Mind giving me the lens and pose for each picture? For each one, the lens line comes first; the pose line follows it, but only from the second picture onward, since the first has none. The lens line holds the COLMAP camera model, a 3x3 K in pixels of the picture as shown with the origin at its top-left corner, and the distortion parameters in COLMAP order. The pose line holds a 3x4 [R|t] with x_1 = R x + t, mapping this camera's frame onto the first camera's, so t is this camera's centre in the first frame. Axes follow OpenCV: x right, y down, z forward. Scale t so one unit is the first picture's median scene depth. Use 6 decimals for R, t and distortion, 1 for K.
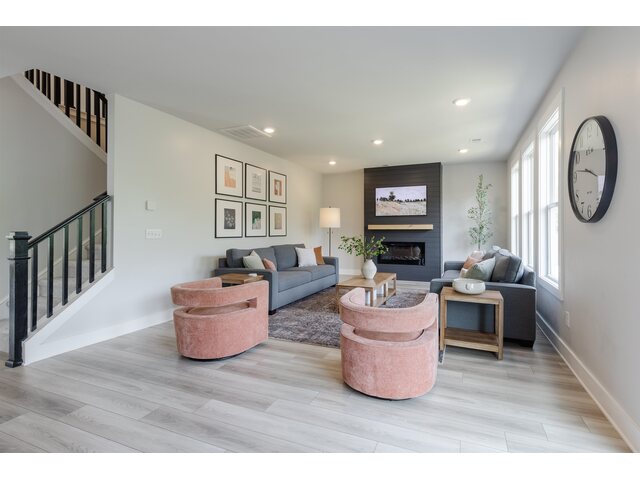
lens RADIAL K [[265.6, 0, 316.4], [0, 265.6, 230.5], [0, 0, 1]] dist [0.004312, 0.000209]
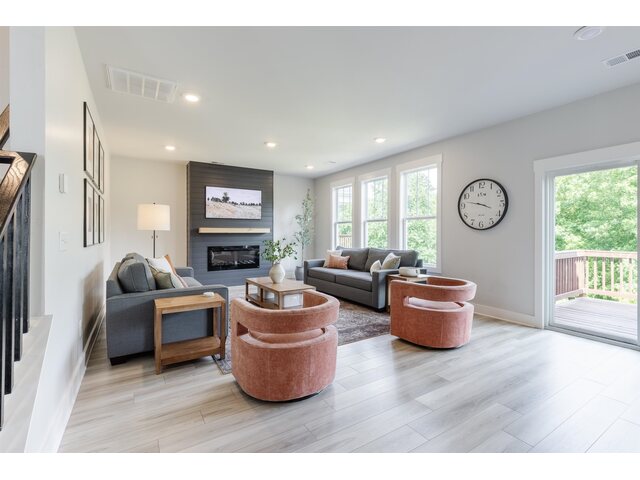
lens RADIAL K [[293.2, 0, 301.3], [0, 293.2, 233.5], [0, 0, 1]] dist [0.013563, 0.000085]
pose [[0.633785, 0.000997, 0.773509, -0.493386], [0.000344, 0.999999, -0.001572, -0.000028], [-0.773509, 0.001262, 0.633783, 0.197099]]
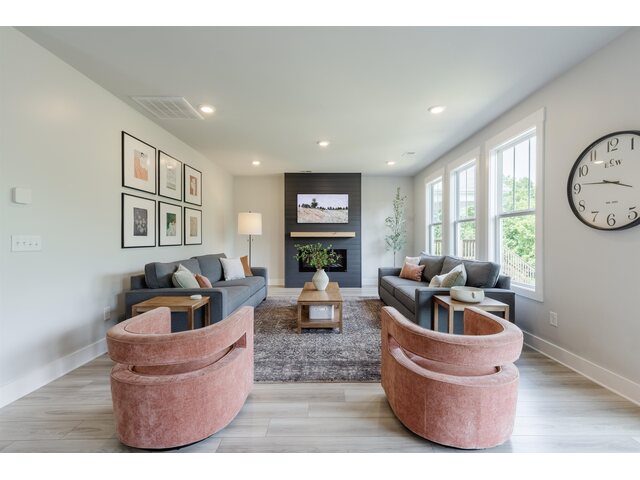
lens RADIAL K [[265.6, 0, 302.2], [0, 265.6, 238.3], [0, 0, 1]] dist [0.004312, 0.000209]
pose [[0.932976, 0.000559, 0.359938, -0.161356], [-0.000933, 0.999999, 0.000865, 0.000450], [-0.359938, -0.001142, 0.932976, 0.135557]]
